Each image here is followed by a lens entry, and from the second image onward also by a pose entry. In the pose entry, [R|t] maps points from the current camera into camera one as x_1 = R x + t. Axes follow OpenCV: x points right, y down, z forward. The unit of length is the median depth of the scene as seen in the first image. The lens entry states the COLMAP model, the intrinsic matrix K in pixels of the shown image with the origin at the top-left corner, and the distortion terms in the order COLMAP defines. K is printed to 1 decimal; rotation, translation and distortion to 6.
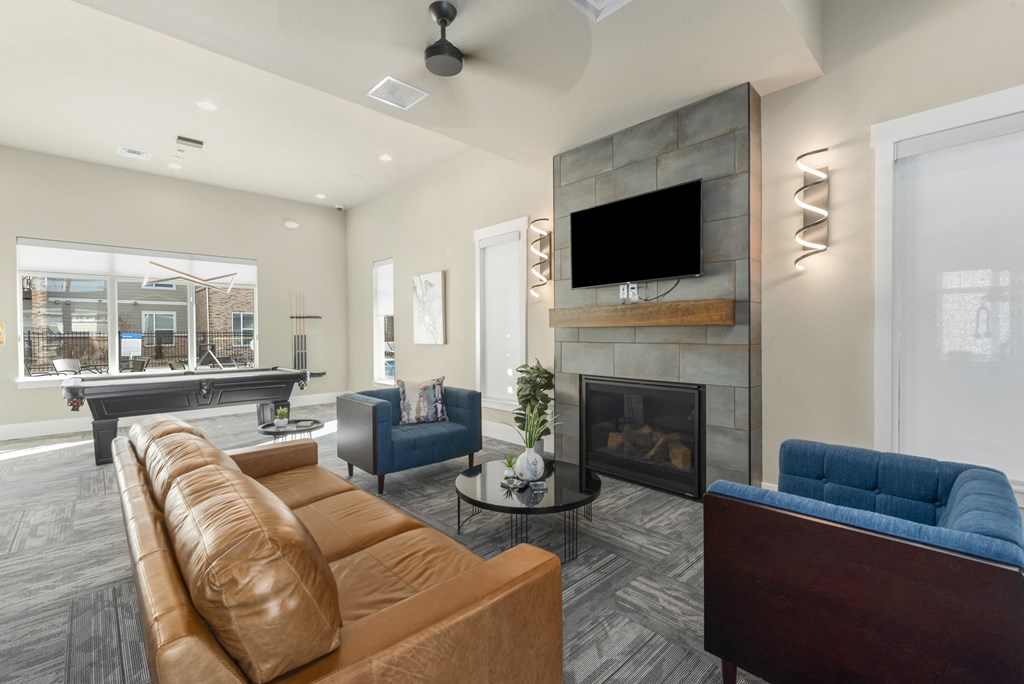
lens RADIAL K [[443.7, 0, 512.0], [0, 443.7, 342.0], [0, 0, 1]] dist [0.000102, 0.000117]
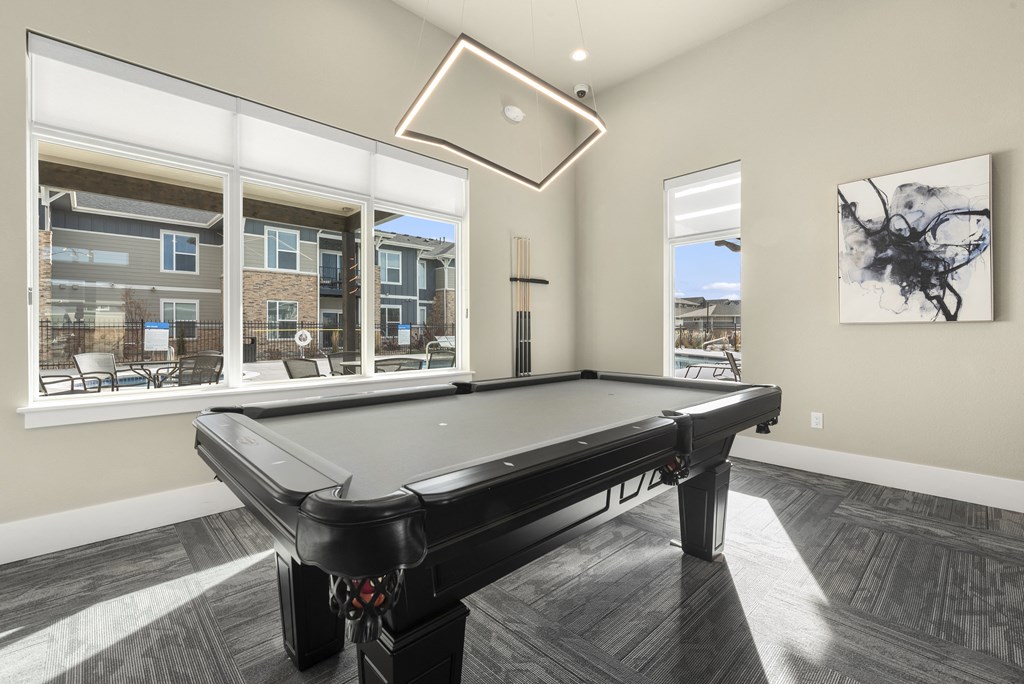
lens RADIAL K [[446.5, 0, 513.5], [0, 446.5, 338.0], [0, 0, 1]] dist [0.000231, 0.000006]
pose [[0.999962, 0.008687, -0.001014, -0.613327], [-0.008692, 0.999951, -0.004838, 0.026371], [0.000972, 0.004847, 0.999988, 0.545054]]
